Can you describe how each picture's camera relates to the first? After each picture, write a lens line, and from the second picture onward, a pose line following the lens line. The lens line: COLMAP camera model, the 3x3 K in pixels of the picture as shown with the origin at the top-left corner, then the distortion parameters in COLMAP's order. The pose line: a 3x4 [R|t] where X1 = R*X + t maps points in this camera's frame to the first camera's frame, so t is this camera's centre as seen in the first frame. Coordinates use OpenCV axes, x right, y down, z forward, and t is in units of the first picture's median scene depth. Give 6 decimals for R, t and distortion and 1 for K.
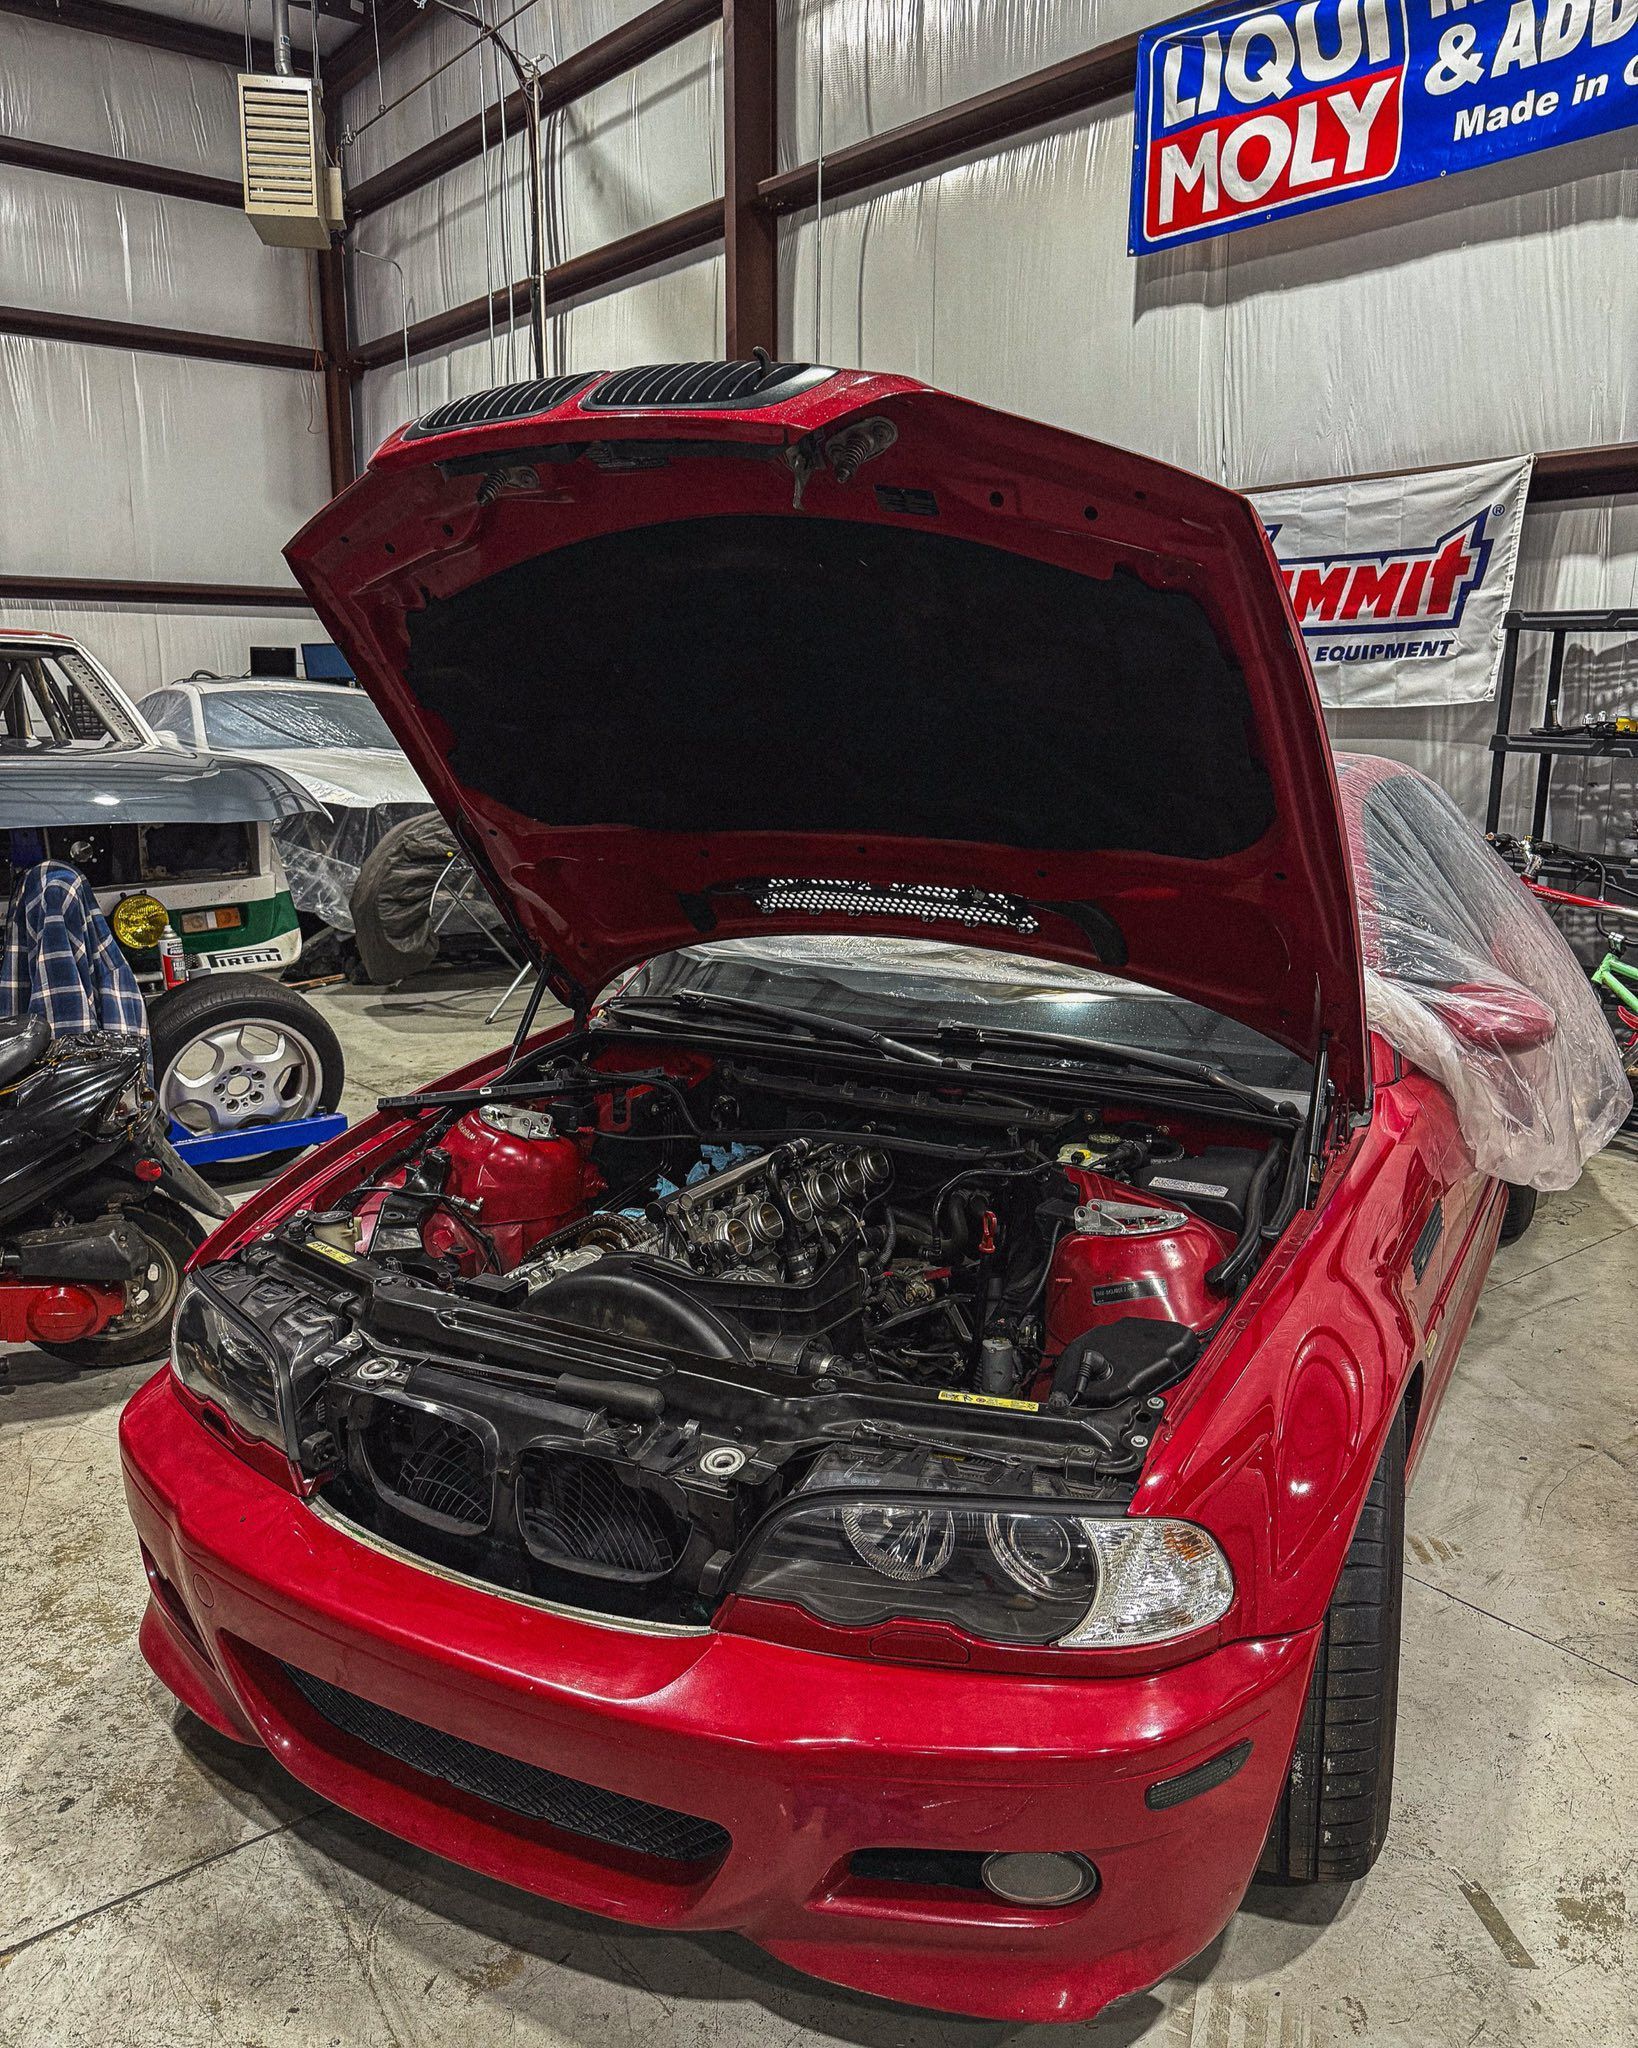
lens RADIAL K [[1592.2, 0, 816.4], [0, 1592.2, 1029.0], [0, 0, 1]] dist [0.029123, -0.030160]
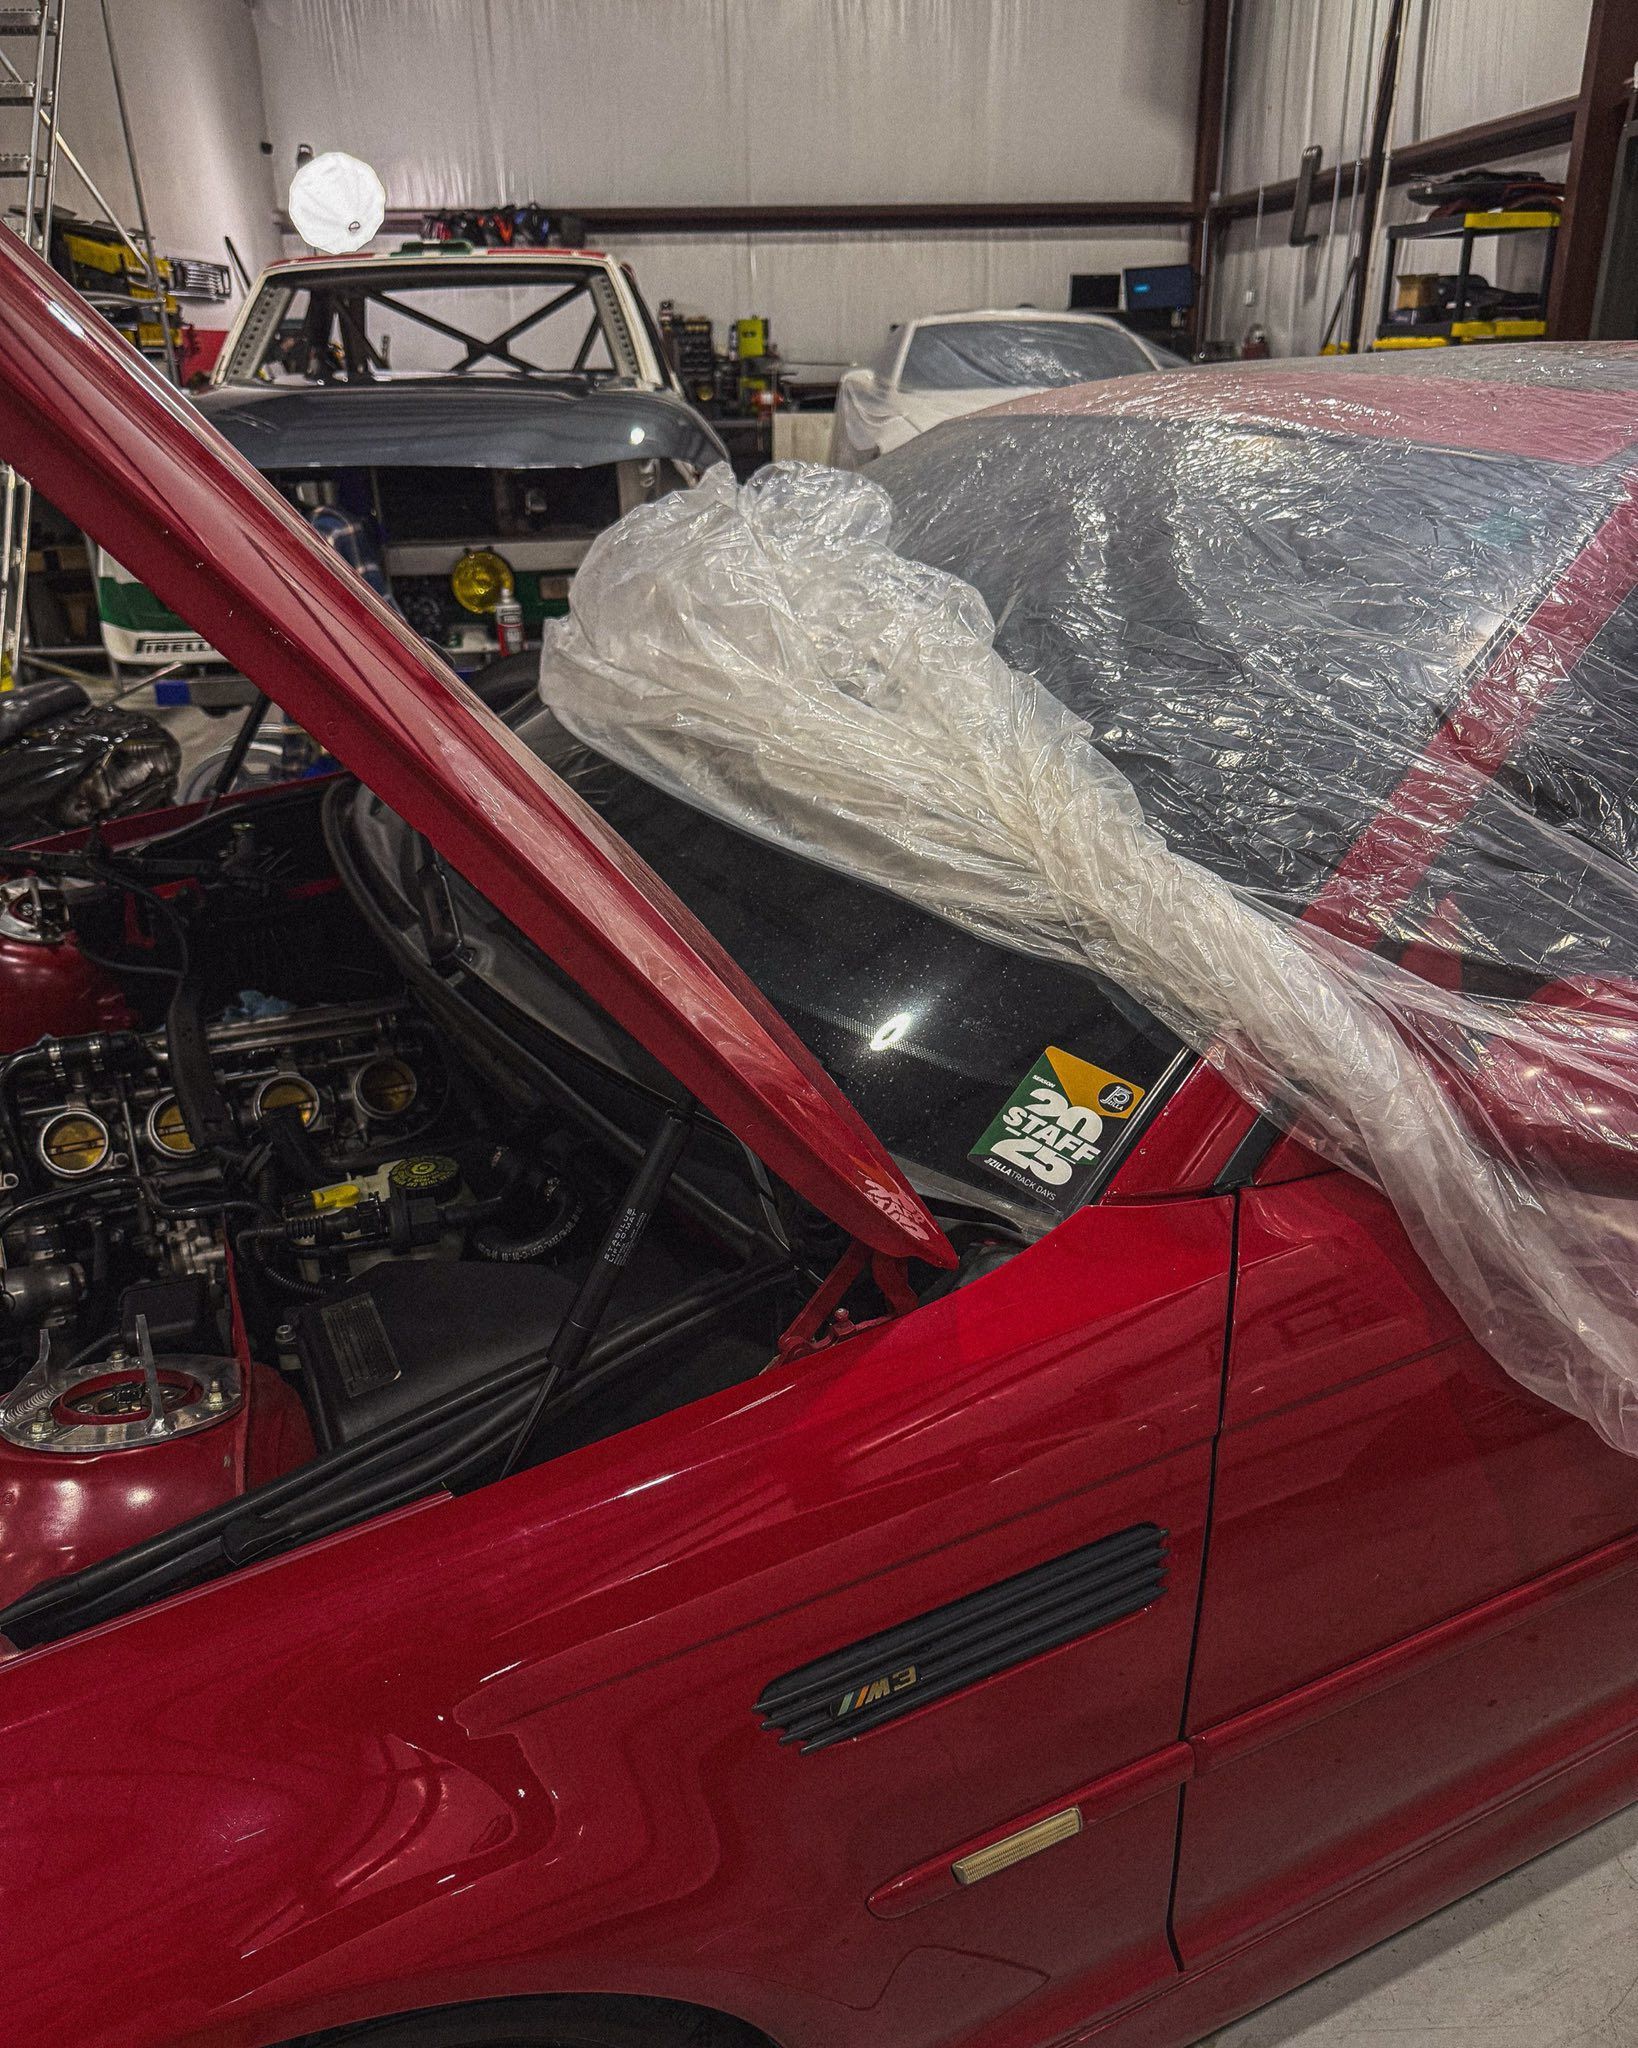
lens RADIAL K [[1587.4, 0, 818.8], [0, 1587.4, 1023.0], [0, 0, 1]] dist [0.037990, -0.040289]
pose [[0.820736, 0.205218, -0.533178, 0.198983], [-0.097118, 0.969791, 0.223772, -0.034741], [0.562993, -0.131876, 0.815872, 0.261498]]
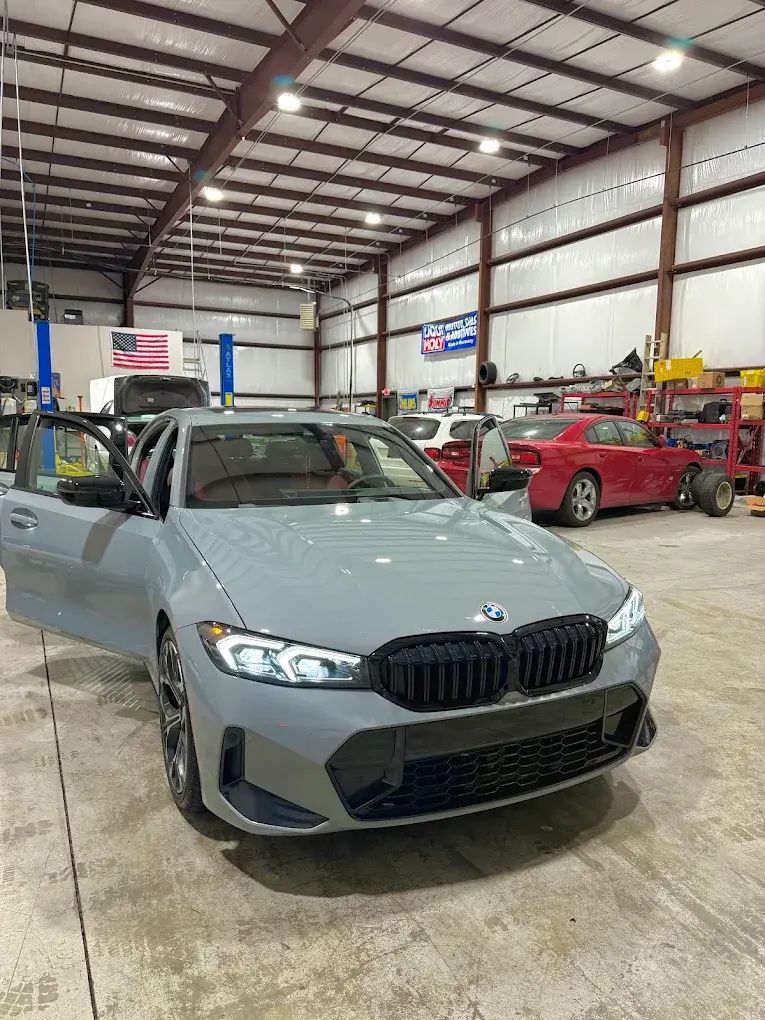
lens RADIAL K [[789.8, 0, 385.1], [0, 789.8, 515.3], [0, 0, 1]] dist [0.181483, -0.183984]
pose [[0.975858, 0.038870, -0.214917, 0.917804], [-0.057743, 0.994938, -0.082245, 0.569377], [0.210632, 0.092670, 0.973163, -2.626533]]
